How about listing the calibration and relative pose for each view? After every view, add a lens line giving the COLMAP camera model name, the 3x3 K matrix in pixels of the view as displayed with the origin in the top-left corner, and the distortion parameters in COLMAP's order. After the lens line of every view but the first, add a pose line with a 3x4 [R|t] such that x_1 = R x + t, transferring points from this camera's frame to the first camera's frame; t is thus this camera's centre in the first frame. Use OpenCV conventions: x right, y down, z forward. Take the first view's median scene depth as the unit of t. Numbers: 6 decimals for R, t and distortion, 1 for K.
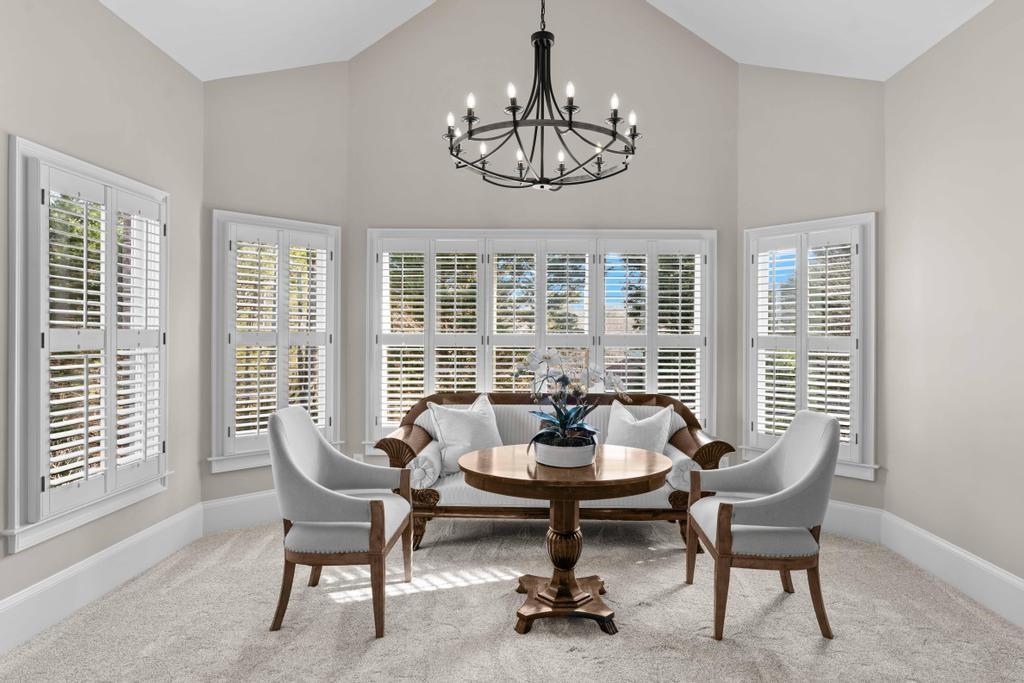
lens RADIAL K [[525.4, 0, 515.0], [0, 525.4, 337.9], [0, 0, 1]] dist [0.001159, 0.000191]
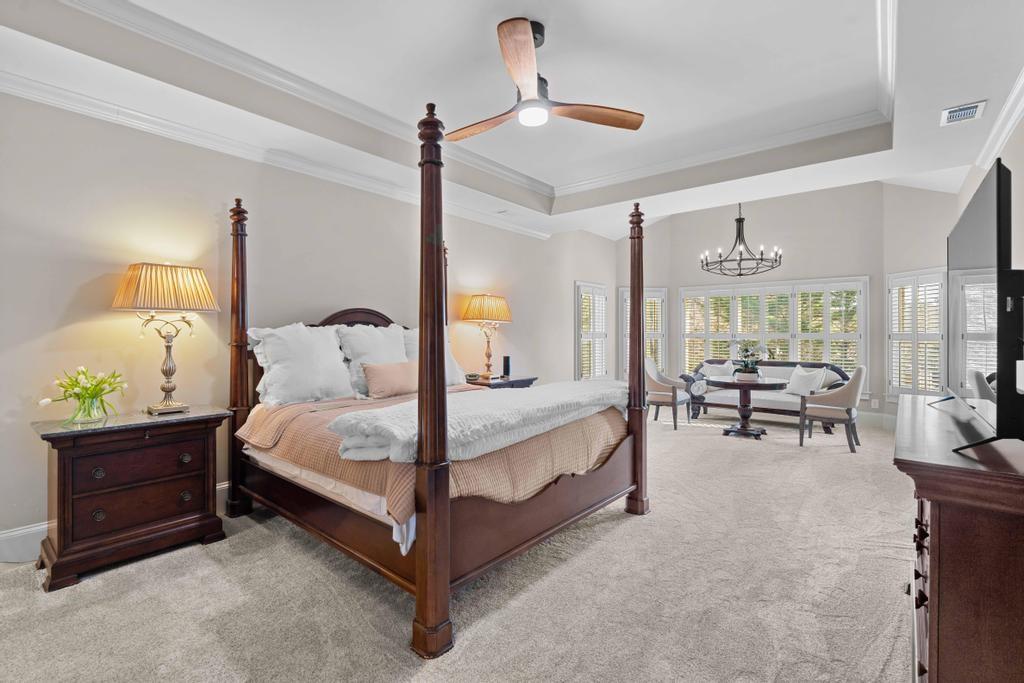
lens RADIAL K [[464.4, 0, 513.3], [0, 464.4, 336.9], [0, 0, 1]] dist [-0.000190, 0.000012]
pose [[0.778818, -0.002815, -0.627244, 0.556333], [0.003541, 0.999994, -0.000091, 0.006575], [0.627240, -0.002150, 0.778823, -1.346868]]
